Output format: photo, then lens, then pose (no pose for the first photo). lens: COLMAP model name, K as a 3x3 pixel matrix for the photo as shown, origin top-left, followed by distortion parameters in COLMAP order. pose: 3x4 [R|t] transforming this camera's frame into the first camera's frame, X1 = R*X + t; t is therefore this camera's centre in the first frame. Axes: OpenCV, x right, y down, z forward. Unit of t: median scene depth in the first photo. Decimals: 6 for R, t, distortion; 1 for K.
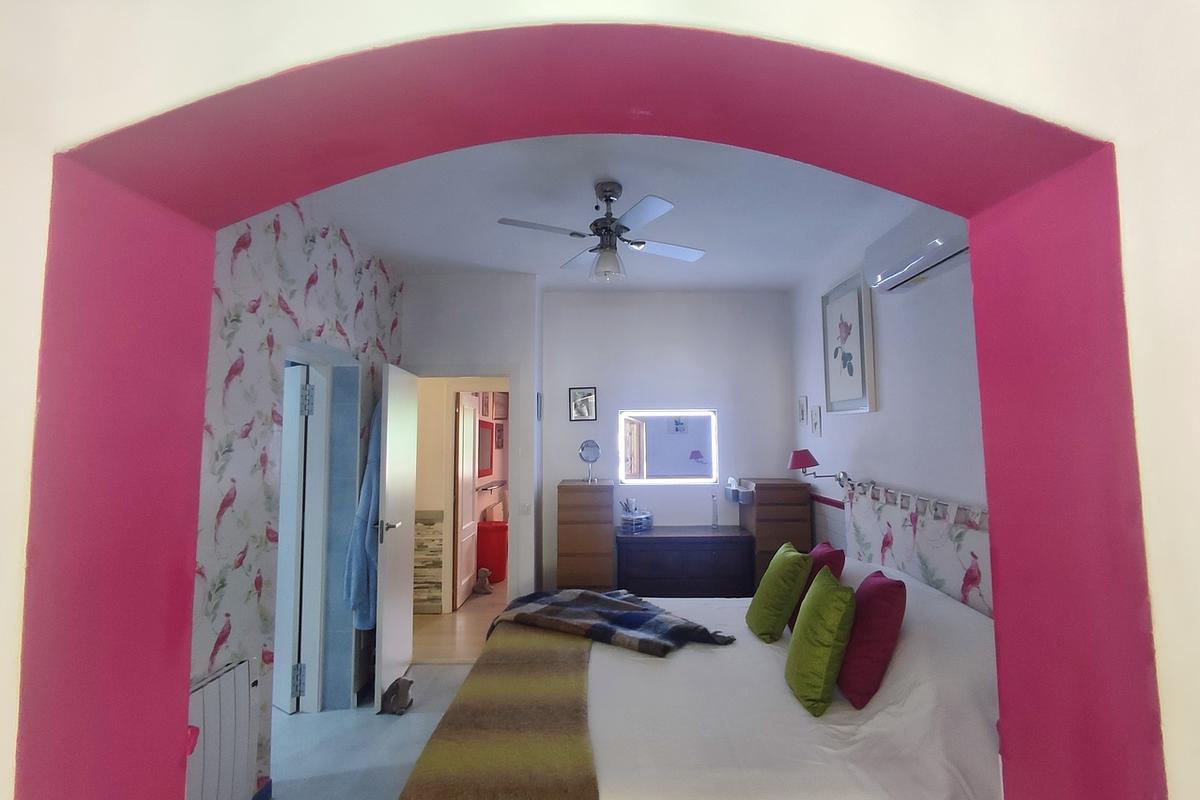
lens RADIAL K [[549.6, 0, 604.5], [0, 549.6, 395.4], [0, 0, 1]] dist [-0.002554, -0.004859]
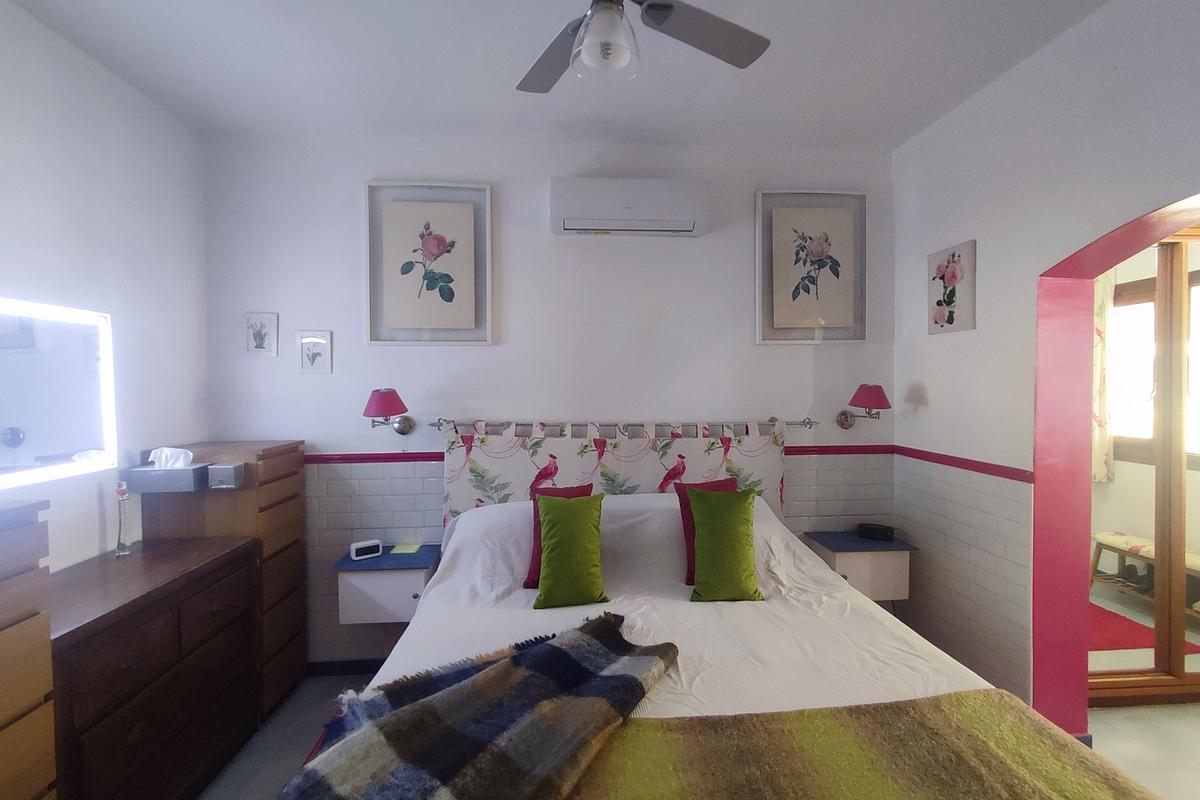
lens RADIAL K [[549.6, 0, 602.6], [0, 549.6, 397.7], [0, 0, 1]] dist [-0.002554, -0.004859]
pose [[-0.074183, -0.023534, 0.996967, -0.578521], [-0.065113, 0.997703, 0.018707, 0.111149], [-0.995117, -0.063528, -0.075545, 1.106733]]
